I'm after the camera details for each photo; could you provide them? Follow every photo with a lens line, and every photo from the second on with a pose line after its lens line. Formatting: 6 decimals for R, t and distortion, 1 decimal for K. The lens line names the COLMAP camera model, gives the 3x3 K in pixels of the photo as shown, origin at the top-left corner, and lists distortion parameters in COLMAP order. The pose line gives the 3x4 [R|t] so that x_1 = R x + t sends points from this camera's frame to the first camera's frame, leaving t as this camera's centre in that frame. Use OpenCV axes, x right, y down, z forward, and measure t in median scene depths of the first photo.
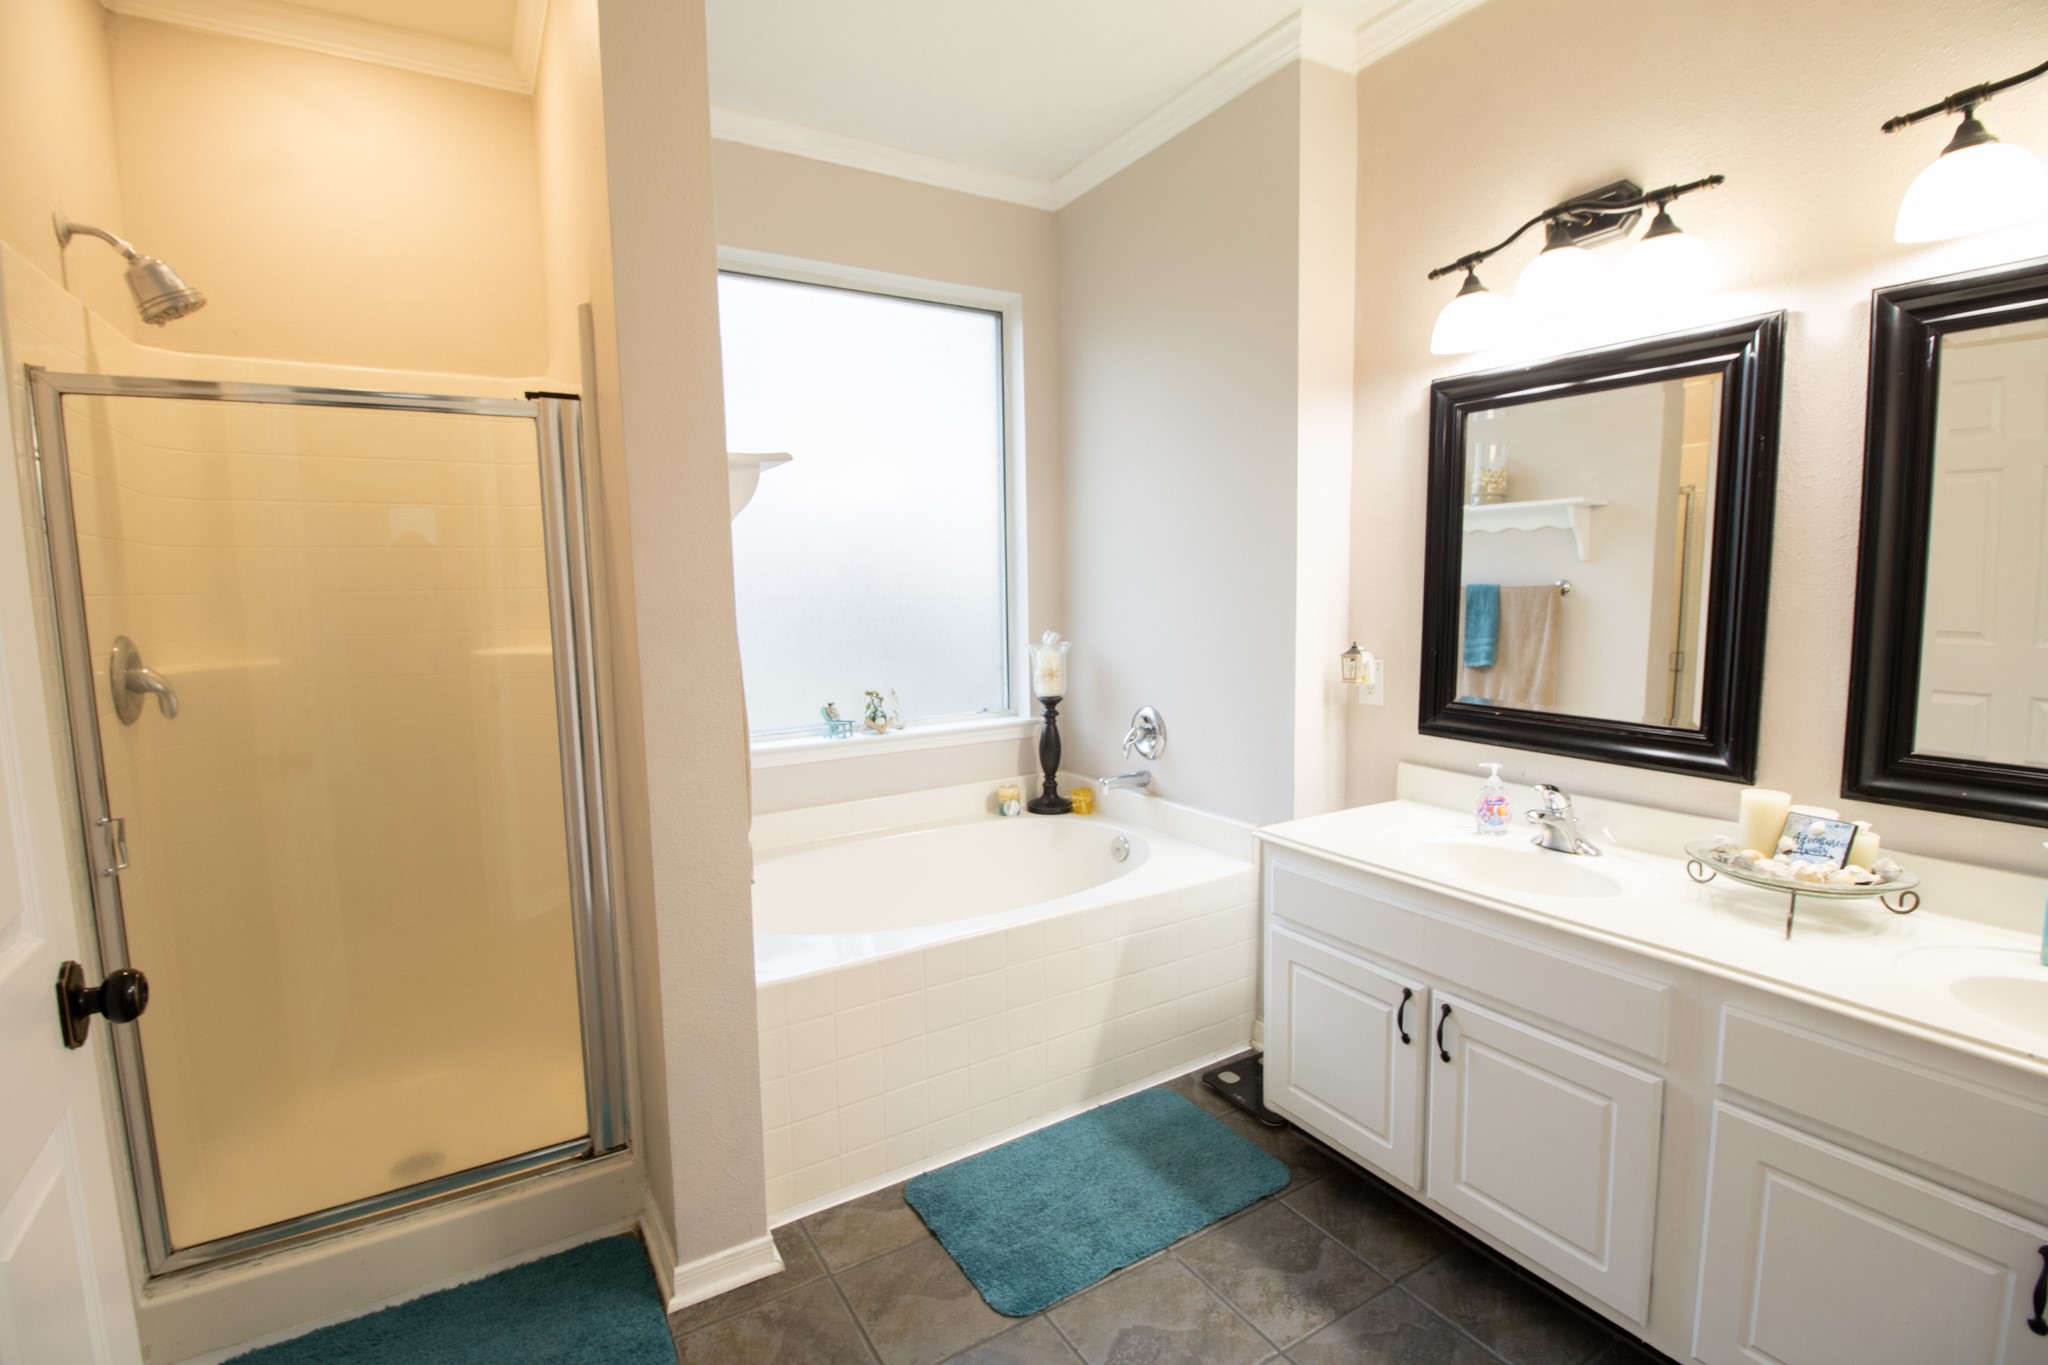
lens RADIAL K [[950.5, 0, 1015.4], [0, 950.5, 684.4], [0, 0, 1]] dist [0.002030, -0.014779]
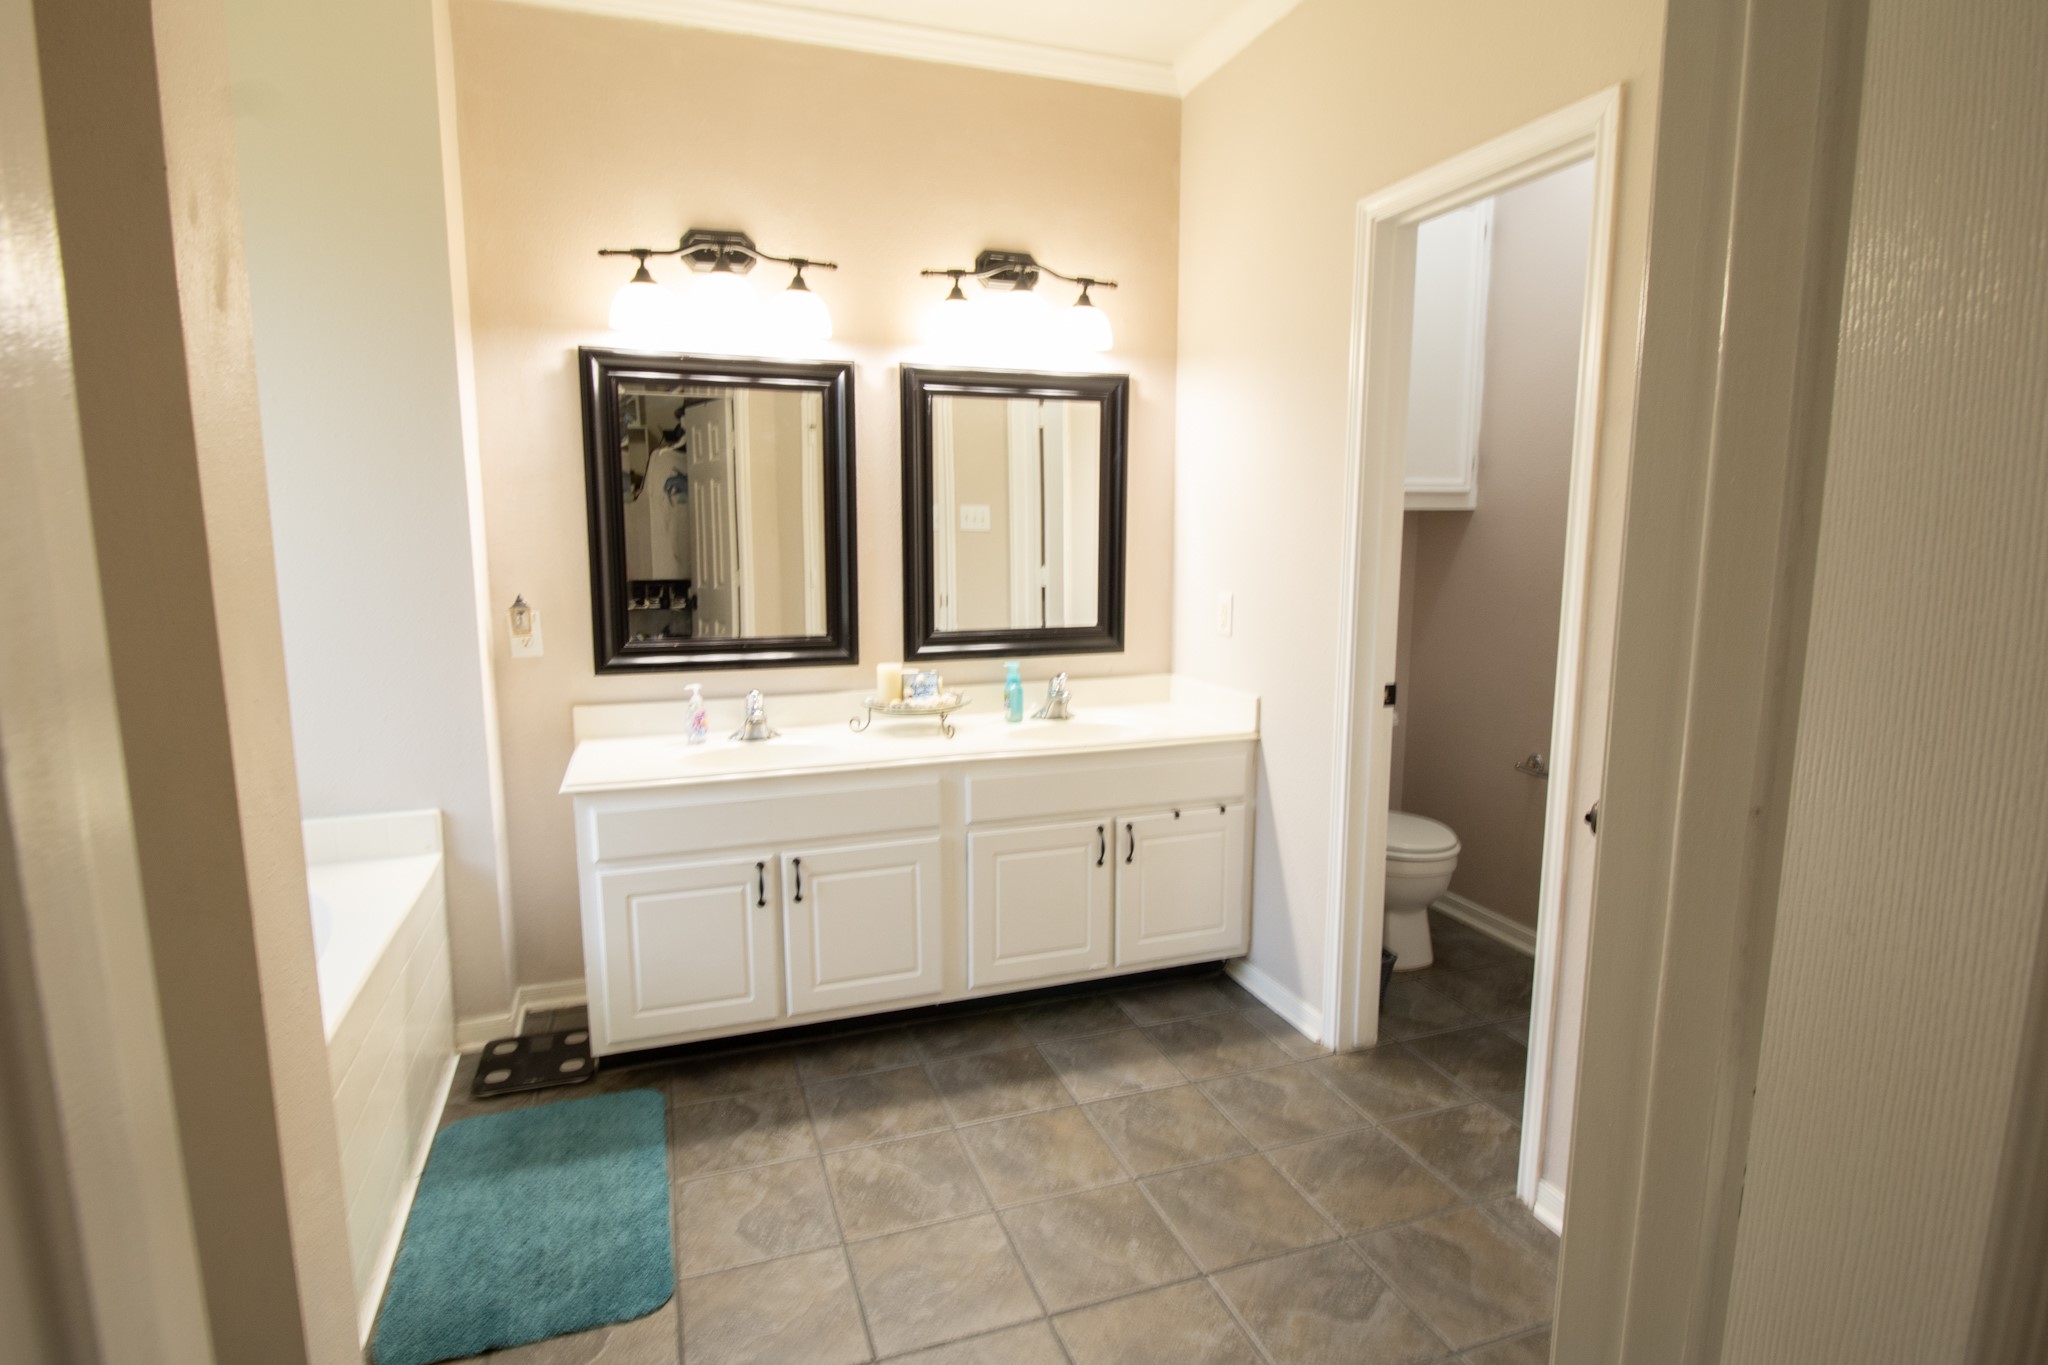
lens RADIAL K [[1067.3, 0, 1029.2], [0, 1067.3, 683.1], [0, 0, 1]] dist [-0.001016, -0.000112]
pose [[0.195842, -0.131240, 0.971814, -0.872522], [0.101594, 0.988387, 0.113005, -0.034419], [-0.975359, 0.076599, 0.206900, 0.363324]]
